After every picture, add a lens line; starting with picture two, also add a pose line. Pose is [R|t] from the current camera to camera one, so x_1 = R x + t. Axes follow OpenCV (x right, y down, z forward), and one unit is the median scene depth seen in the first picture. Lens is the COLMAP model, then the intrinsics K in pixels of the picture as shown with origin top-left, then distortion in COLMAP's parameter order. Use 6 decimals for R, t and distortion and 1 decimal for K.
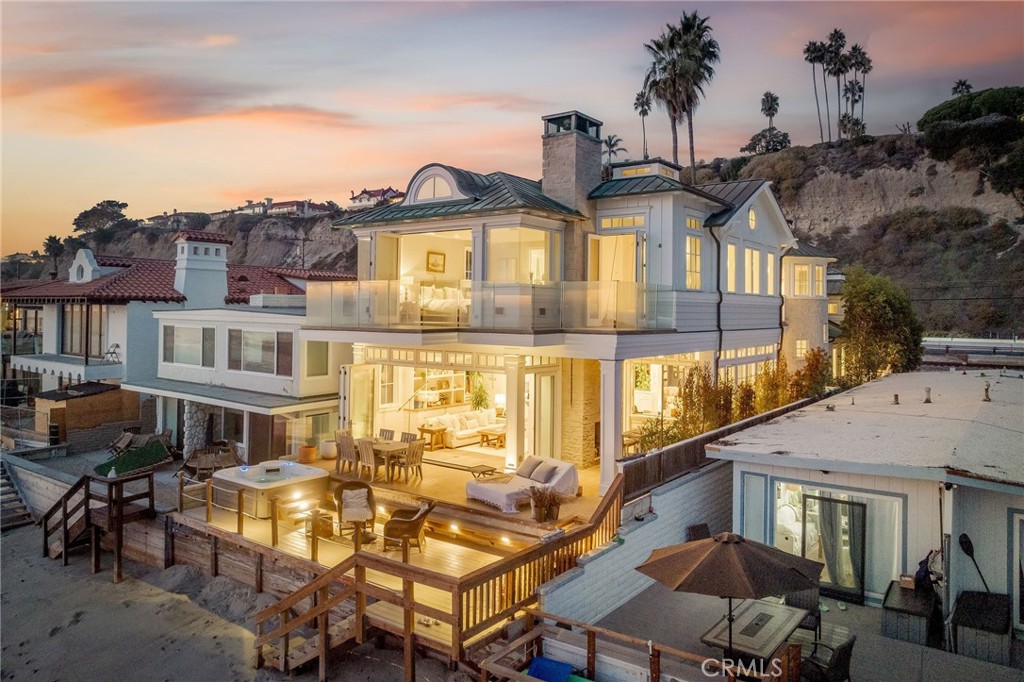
lens RADIAL K [[712.1, 0, 512.5], [0, 712.1, 308.7], [0, 0, 1]] dist [-0.035411, 0.000874]
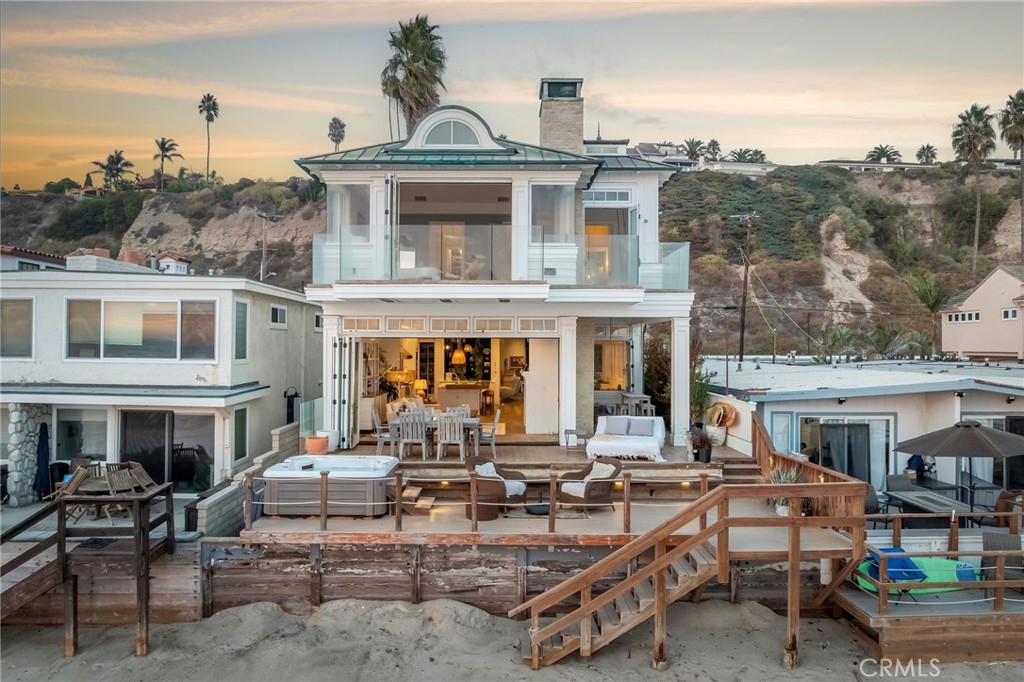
lens RADIAL K [[741.6, 0, 491.3], [0, 741.6, 339.1], [0, 0, 1]] dist [-0.039066, -0.000933]
pose [[0.805230, 0.001889, 0.592959, -0.514565], [0.001220, 0.999988, -0.004843, 0.075252], [-0.592961, 0.004623, 0.805218, 0.191471]]
